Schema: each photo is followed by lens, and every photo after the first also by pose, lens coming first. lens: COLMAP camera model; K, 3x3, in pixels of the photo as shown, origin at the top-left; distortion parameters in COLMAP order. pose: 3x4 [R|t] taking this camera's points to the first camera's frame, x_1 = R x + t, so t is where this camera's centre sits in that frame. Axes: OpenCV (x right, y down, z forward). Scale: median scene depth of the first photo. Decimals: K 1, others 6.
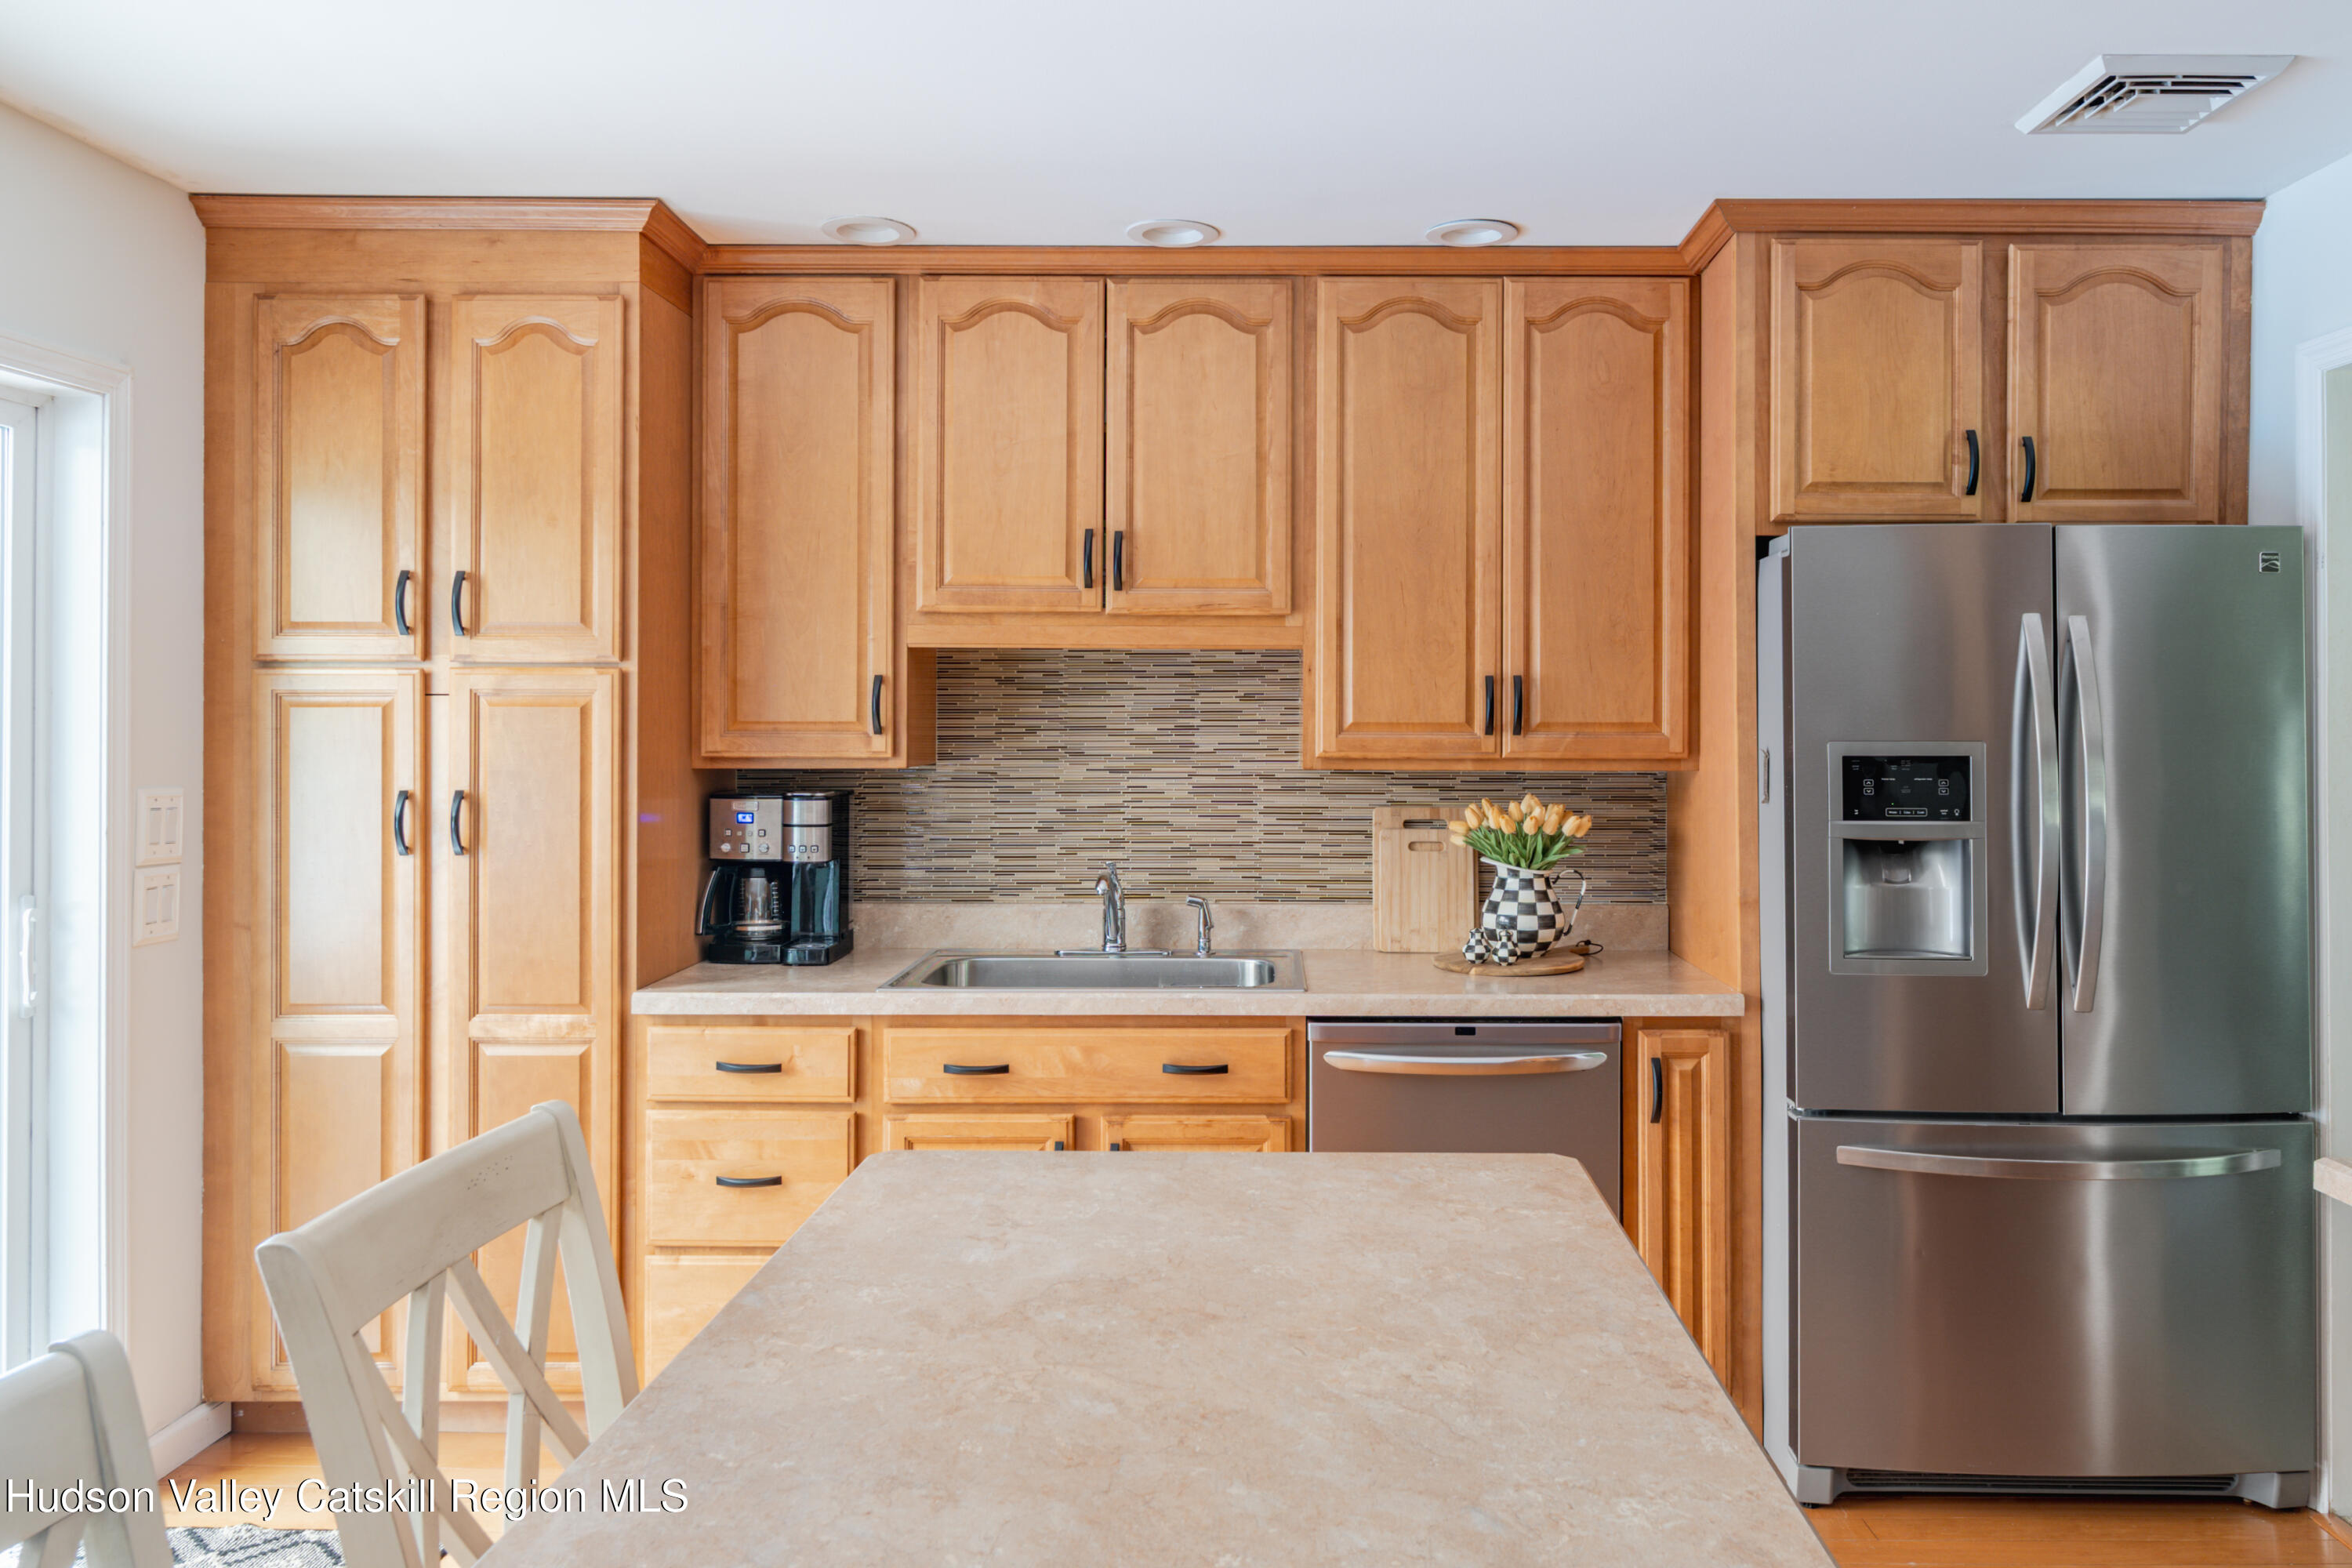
lens RADIAL K [[1690.1, 0, 1179.0], [0, 1690.1, 779.3], [0, 0, 1]] dist [0.004034, -0.005769]
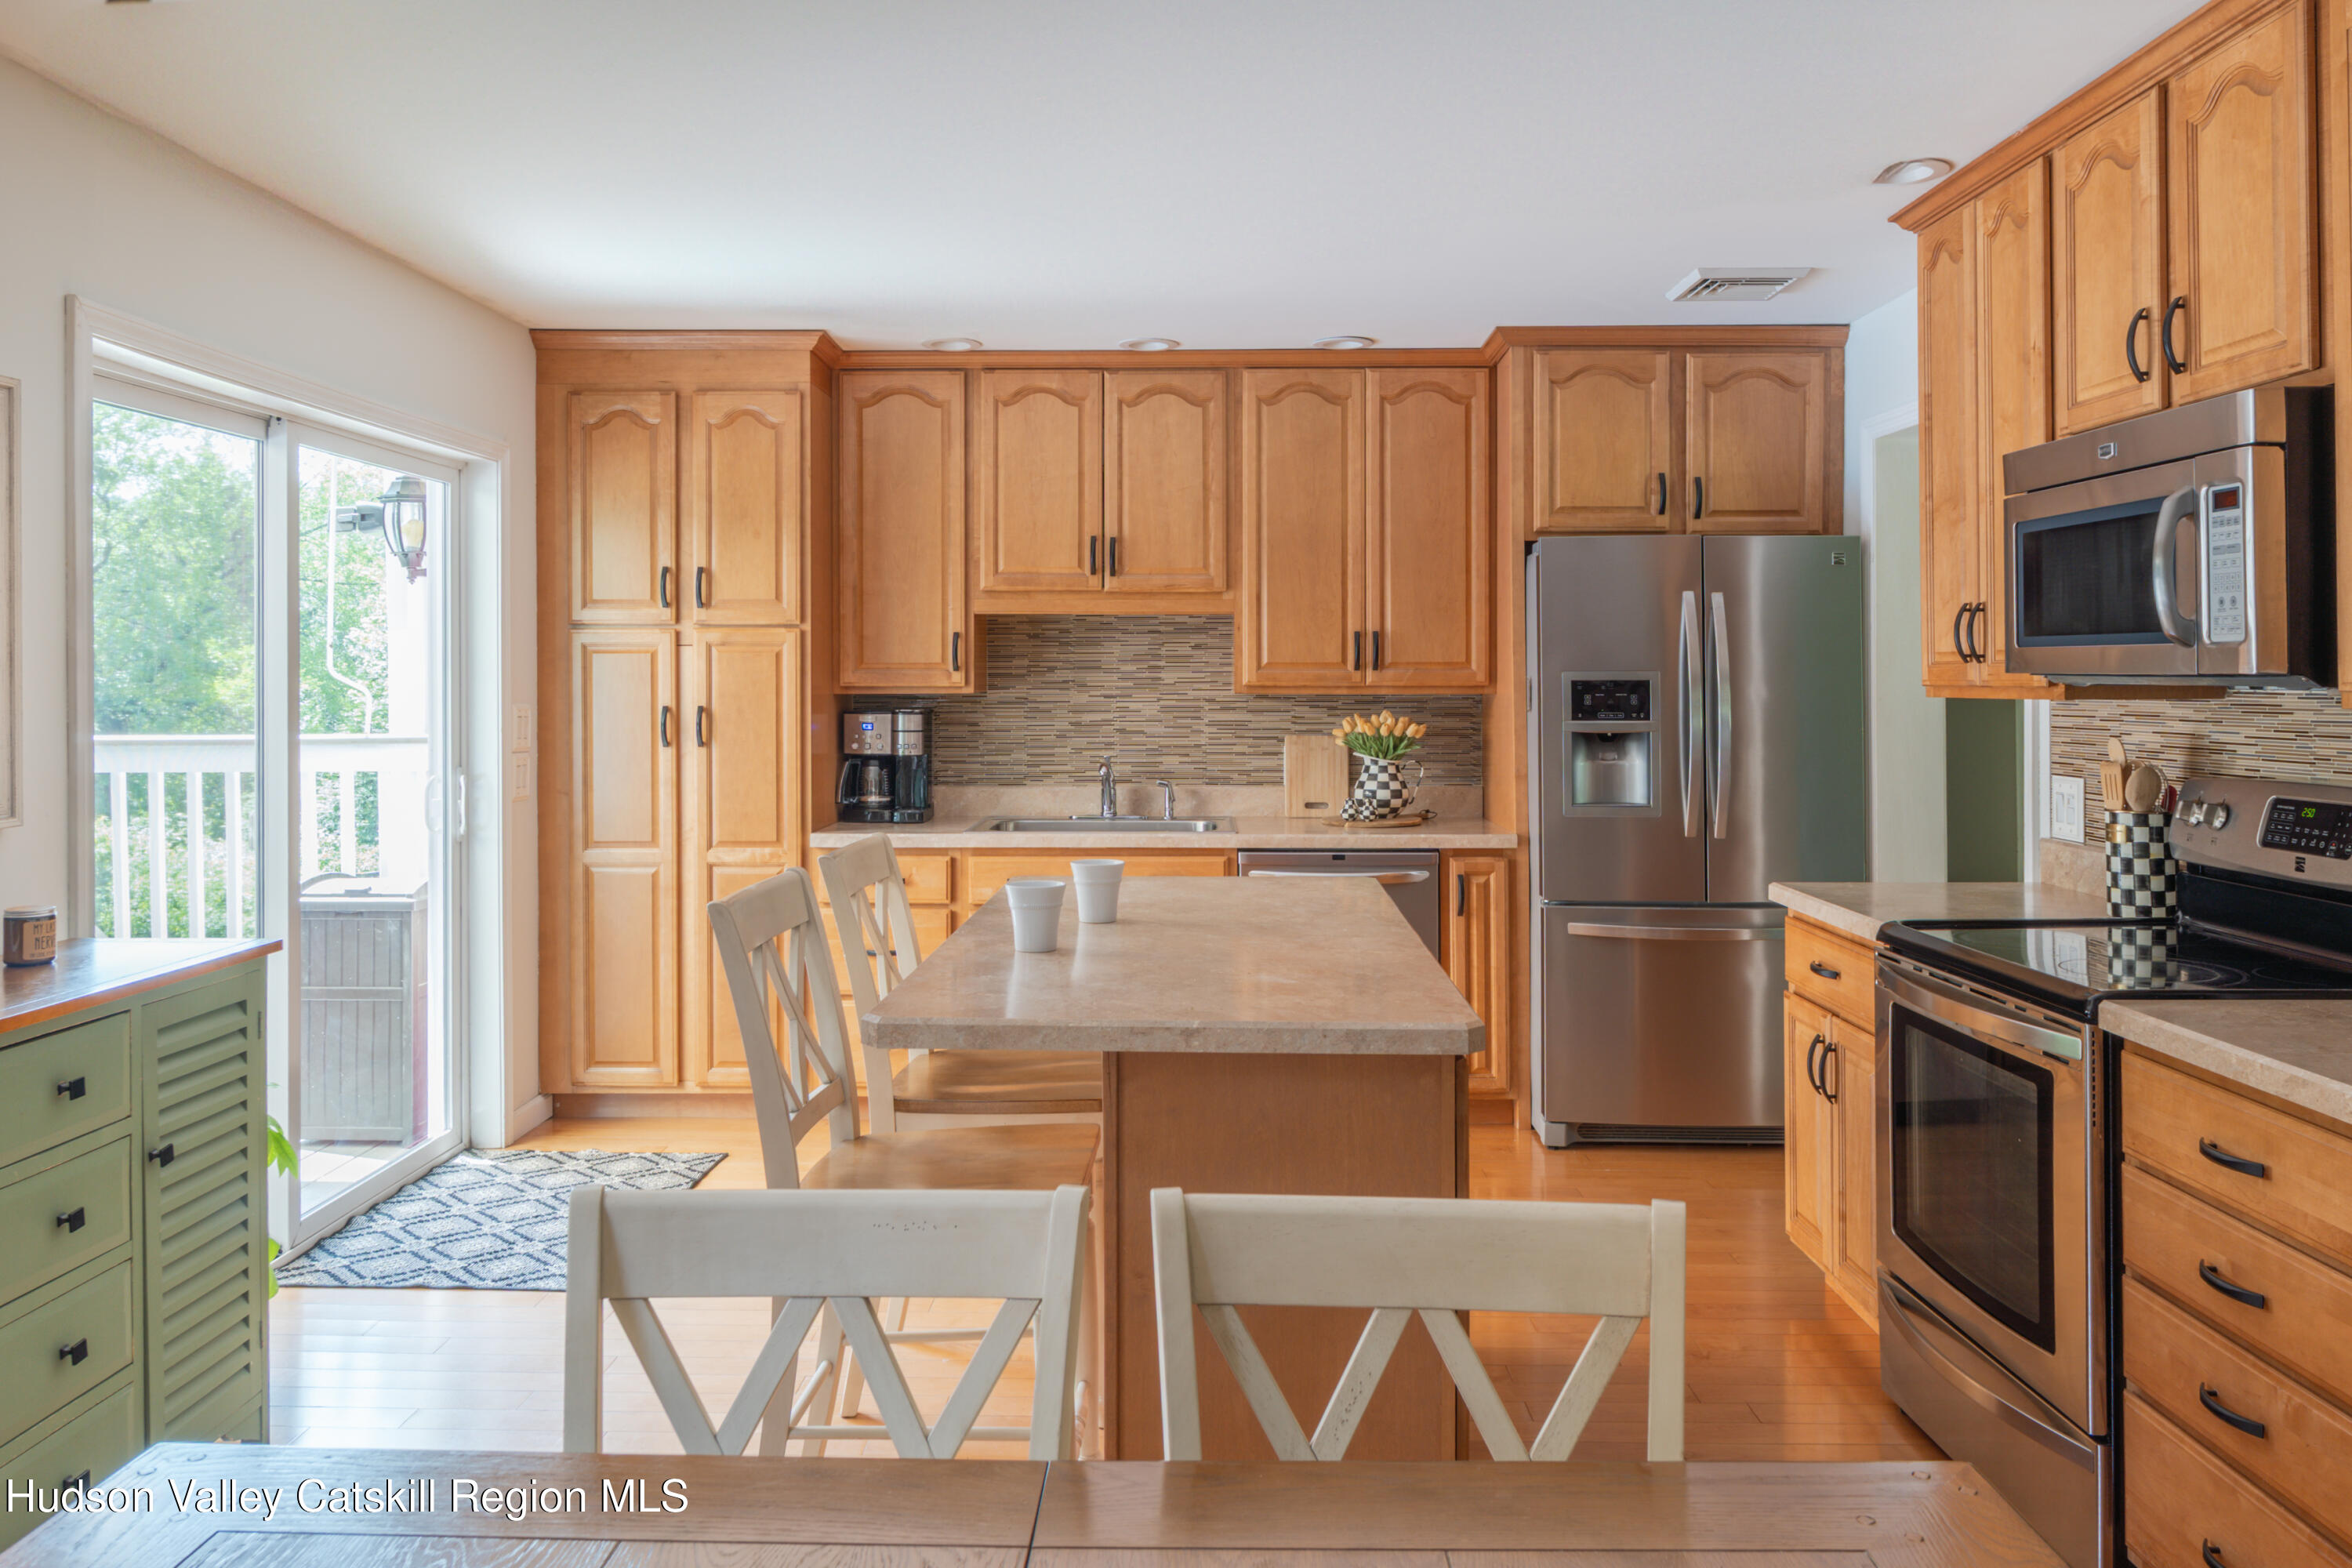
lens RADIAL K [[1690.1, 0, 1114.3], [0, 1690.1, 713.4], [0, 0, 1]] dist [0.004034, -0.005769]
pose [[0.999991, -0.003226, 0.002716, -0.041495], [0.003268, 0.999873, -0.015580, 0.037673], [-0.002665, 0.015589, 0.999875, -0.551495]]
